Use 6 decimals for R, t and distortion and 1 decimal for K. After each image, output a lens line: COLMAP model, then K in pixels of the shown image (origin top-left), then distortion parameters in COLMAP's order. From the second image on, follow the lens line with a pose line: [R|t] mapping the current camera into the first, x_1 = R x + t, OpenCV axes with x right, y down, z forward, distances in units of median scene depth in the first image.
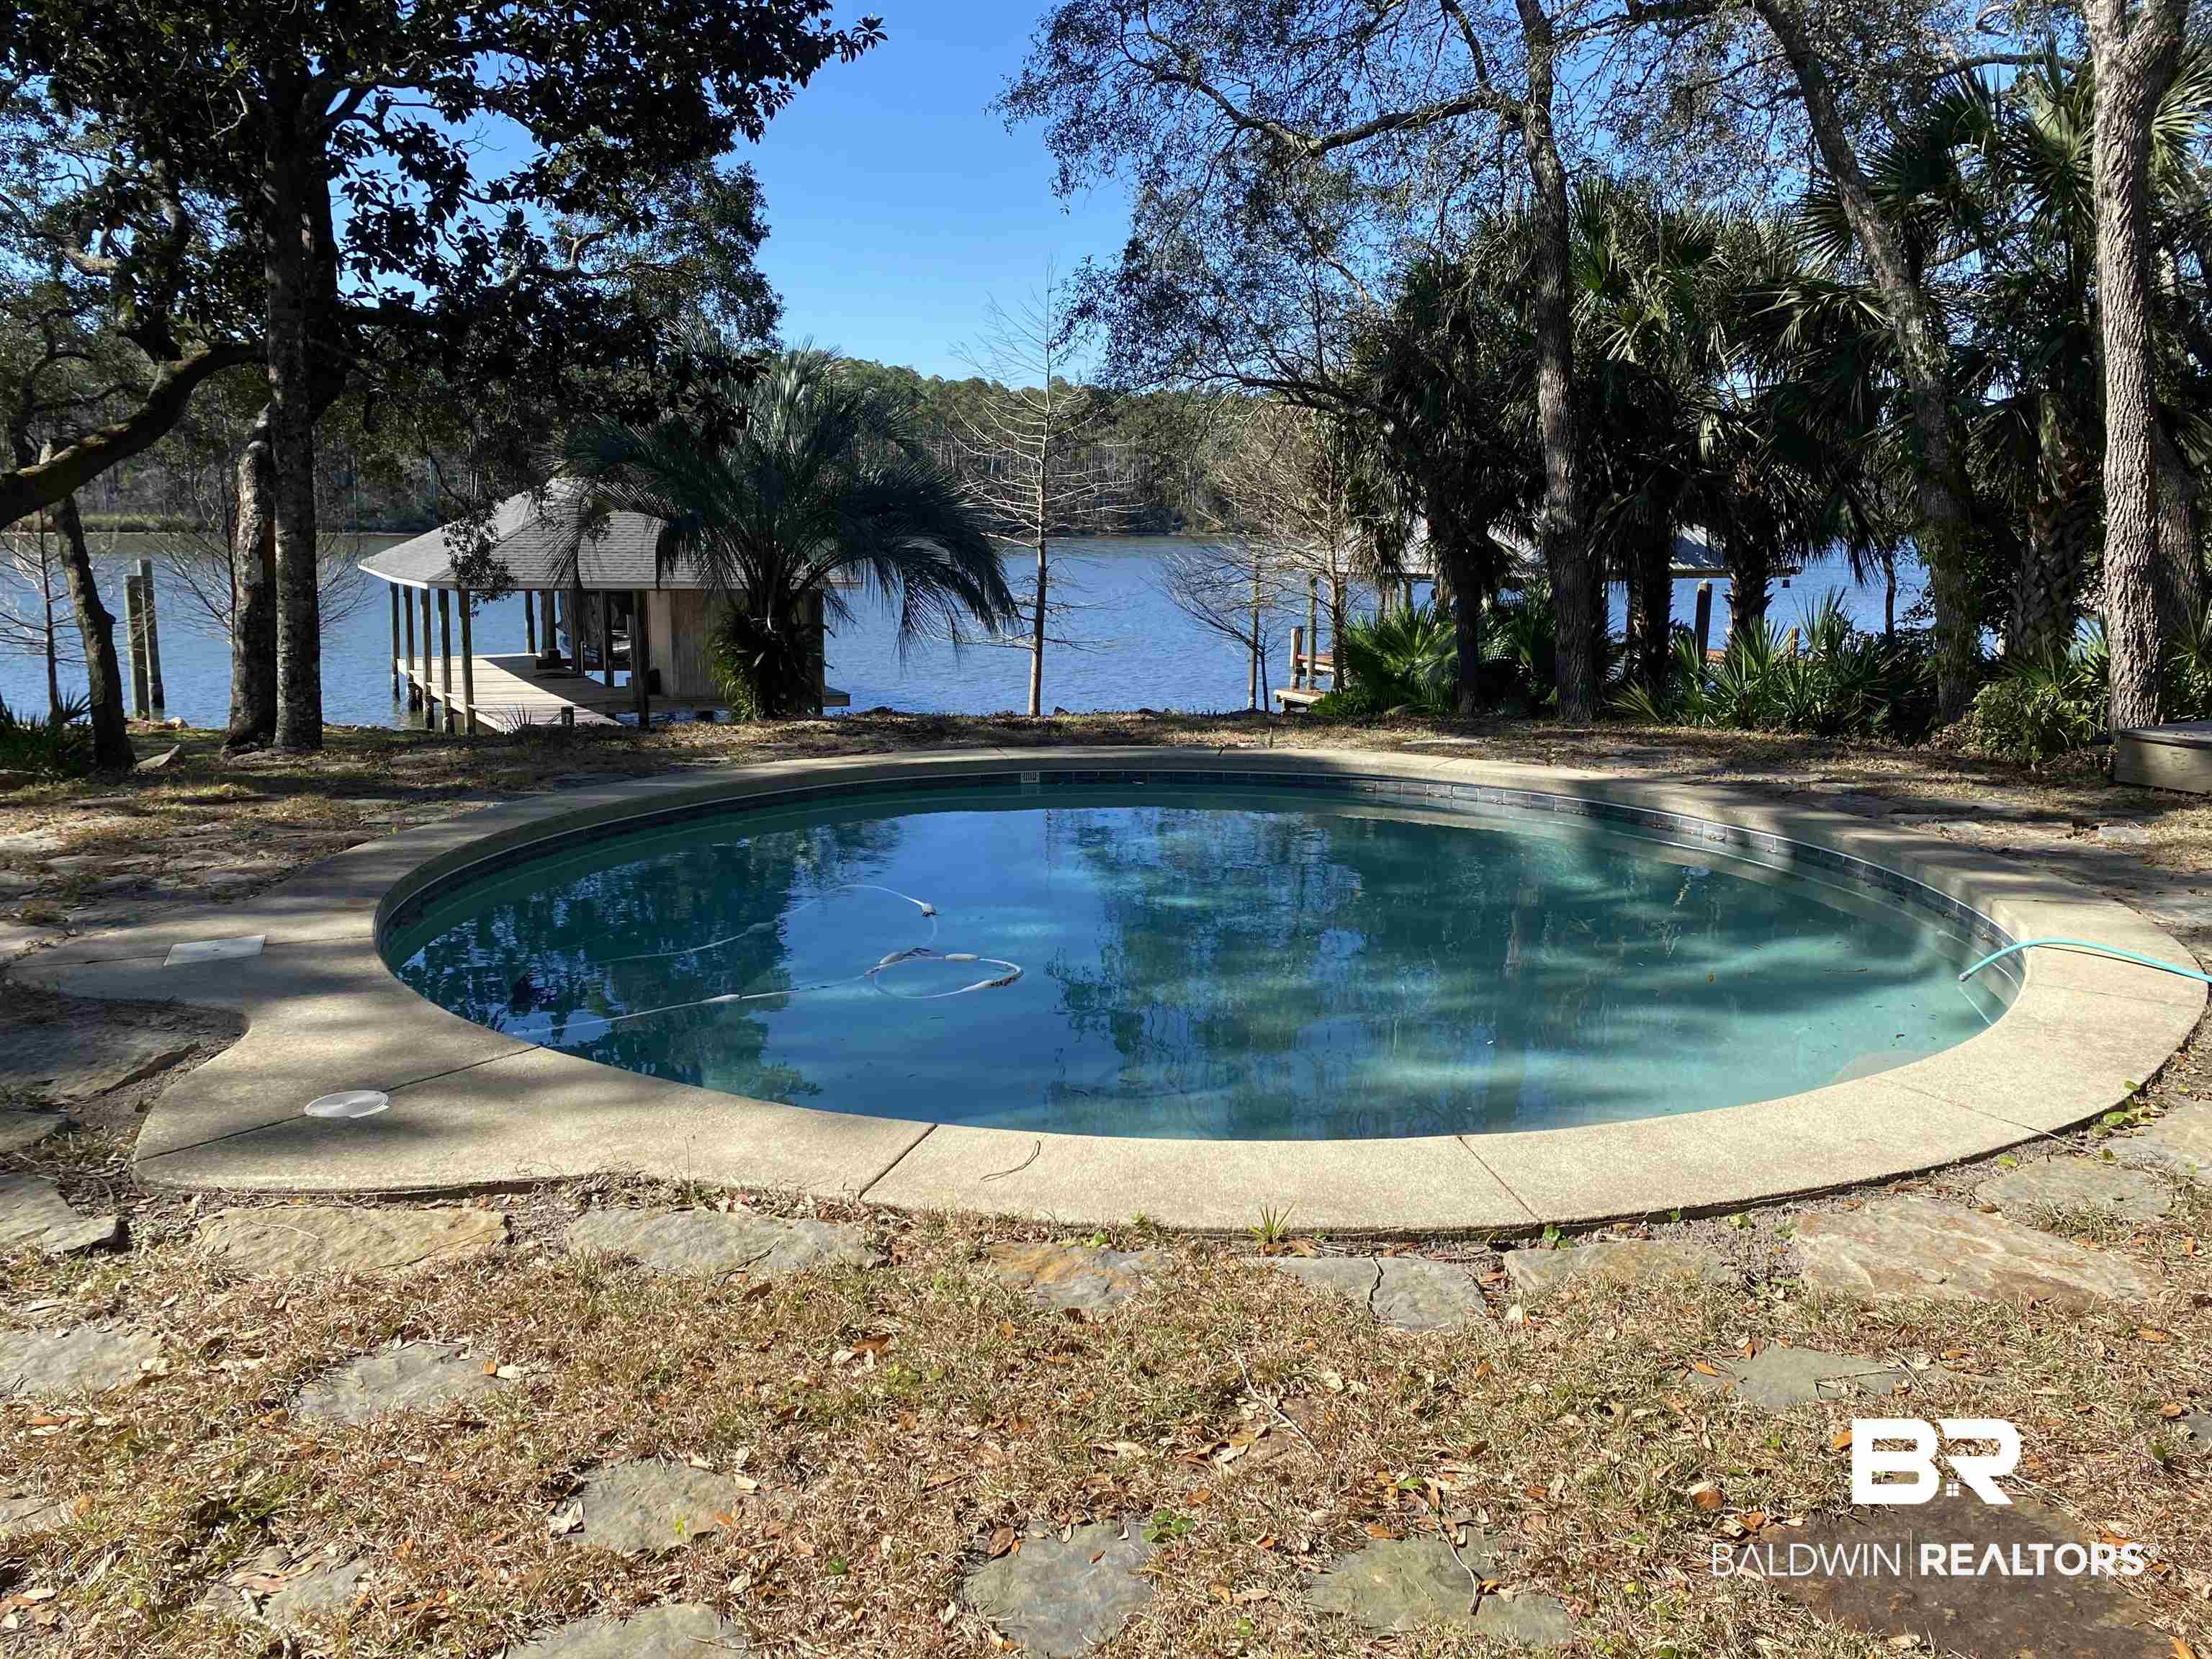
lens RADIAL K [[1680.7, 0, 1111.2], [0, 1680.7, 836.7], [0, 0, 1]] dist [0.045528, -0.043472]
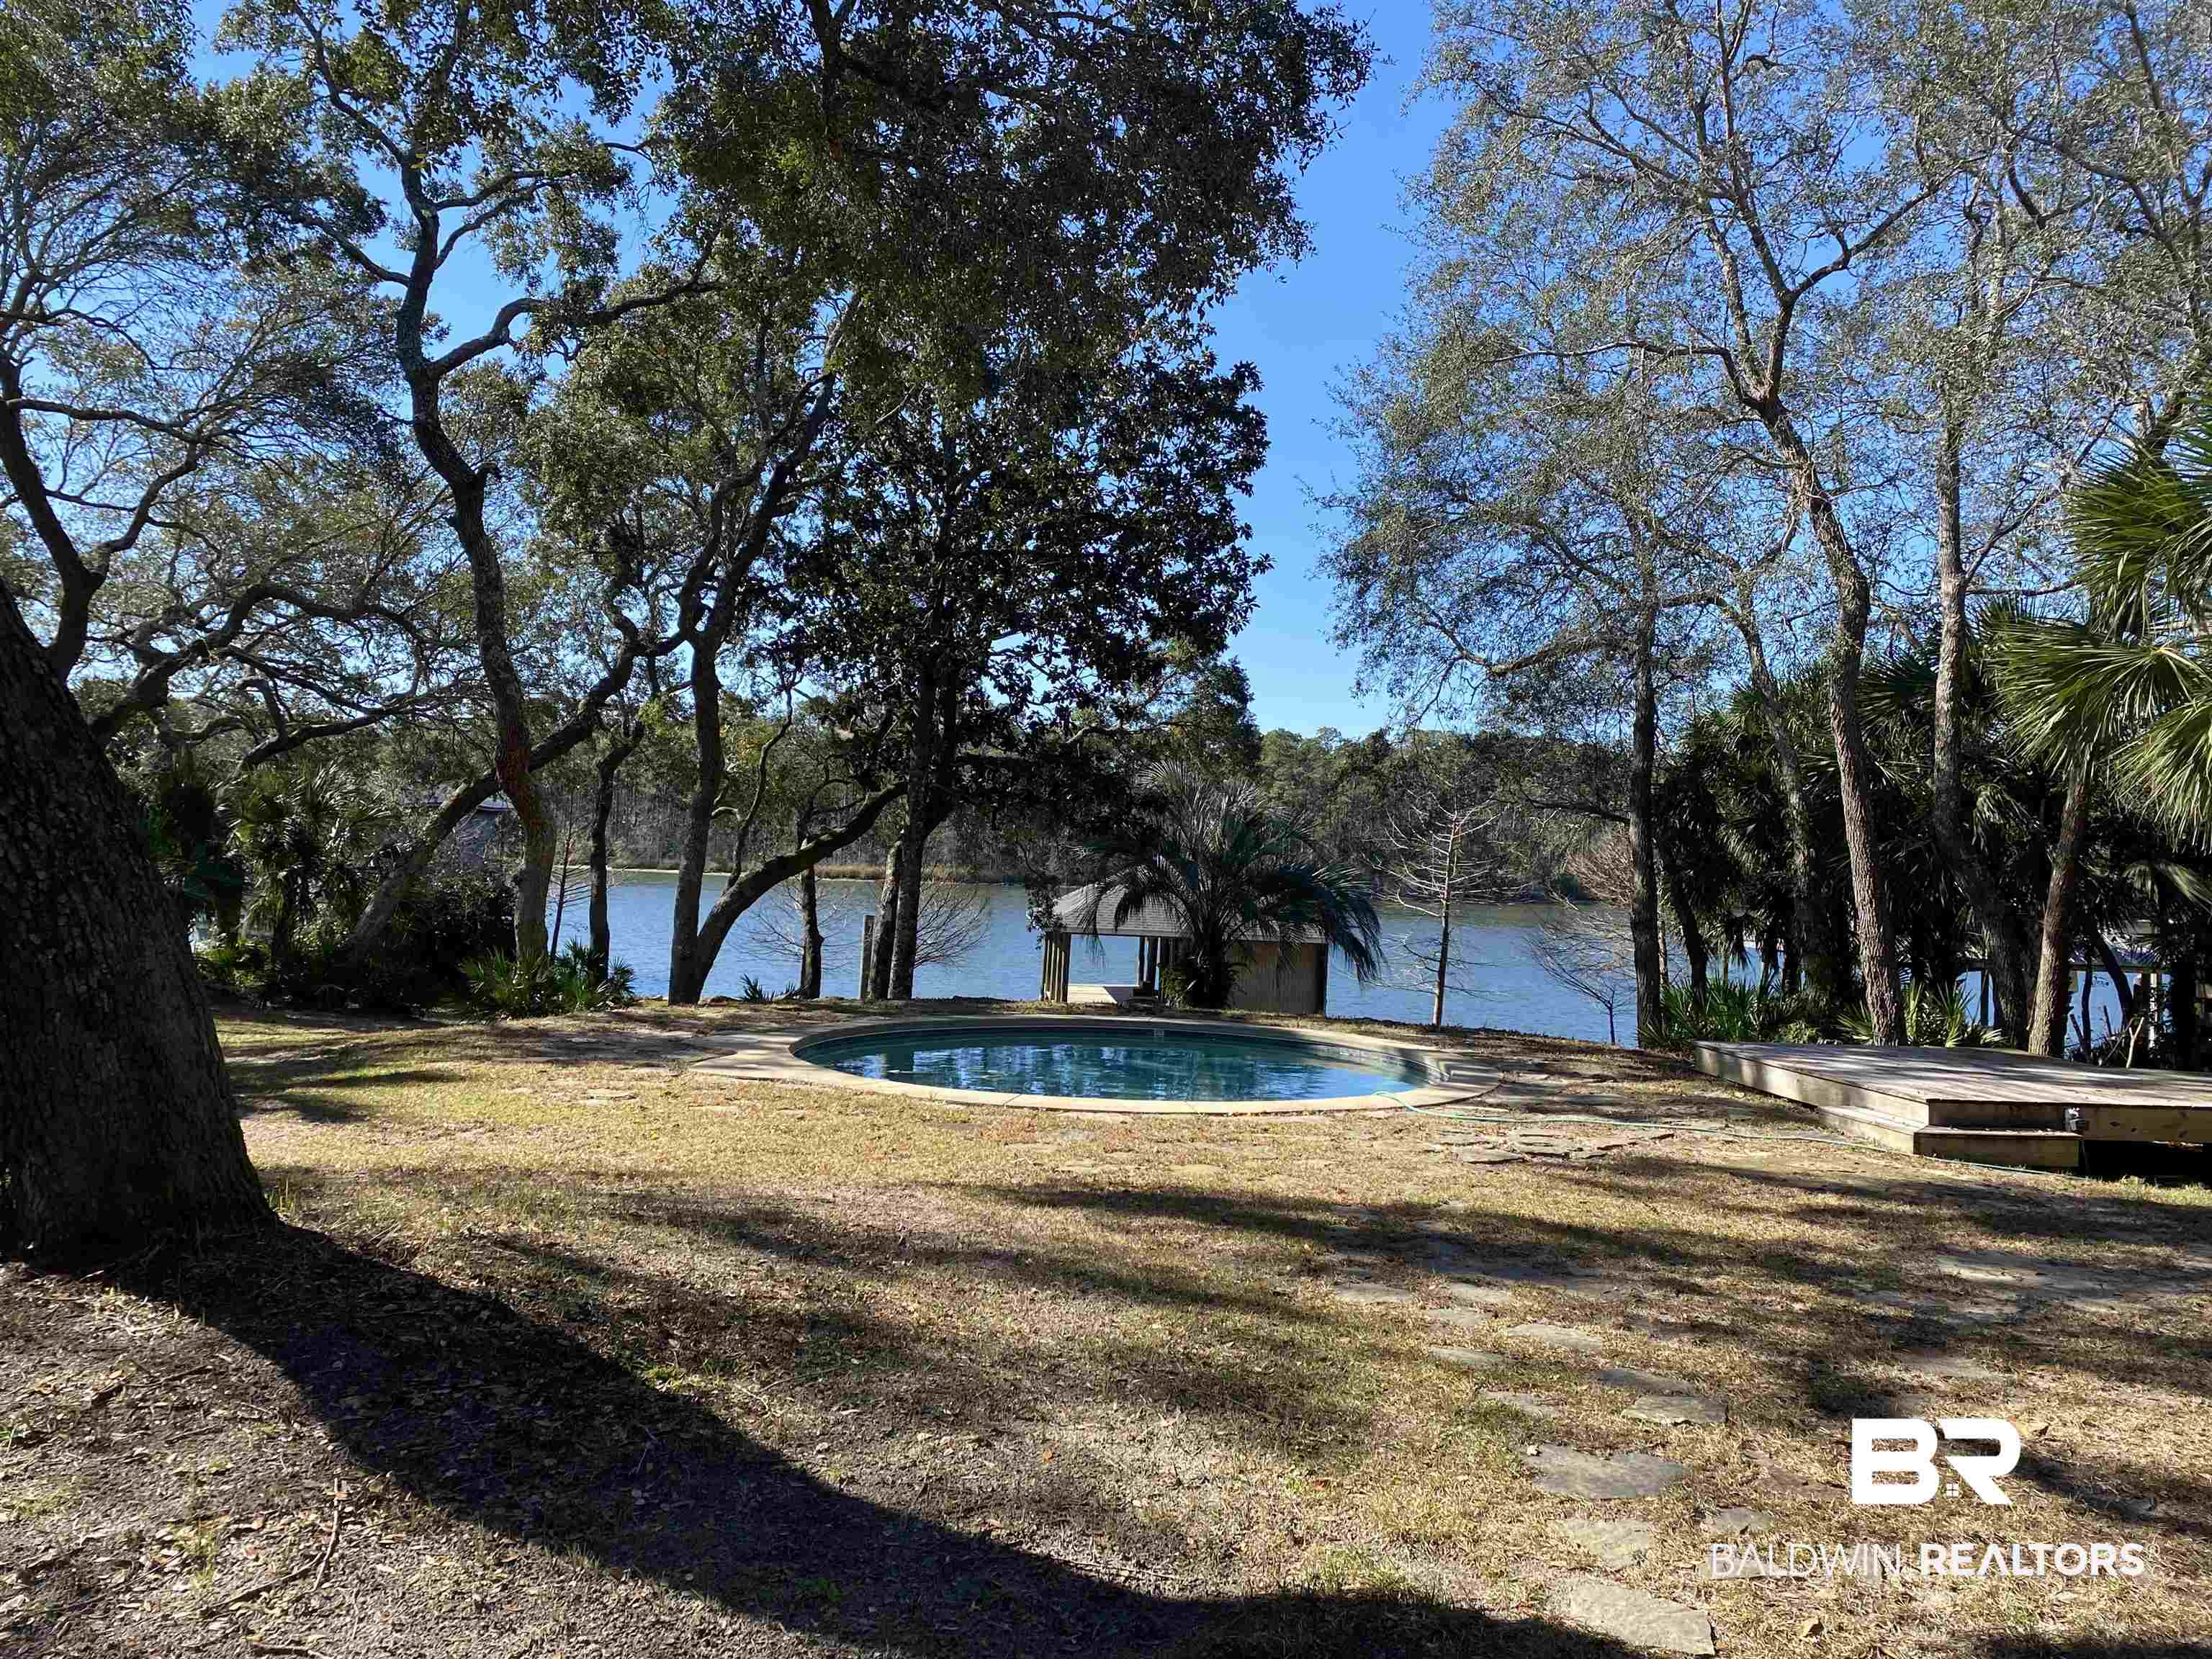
lens RADIAL K [[1680.7, 0, 1096.6], [0, 1680.7, 827.6], [0, 0, 1]] dist [0.045528, -0.043472]
pose [[0.910028, 0.016397, -0.414223, 0.372496], [-0.105058, 0.975719, -0.192183, 0.062027], [0.401014, 0.218410, 0.889655, -0.434605]]
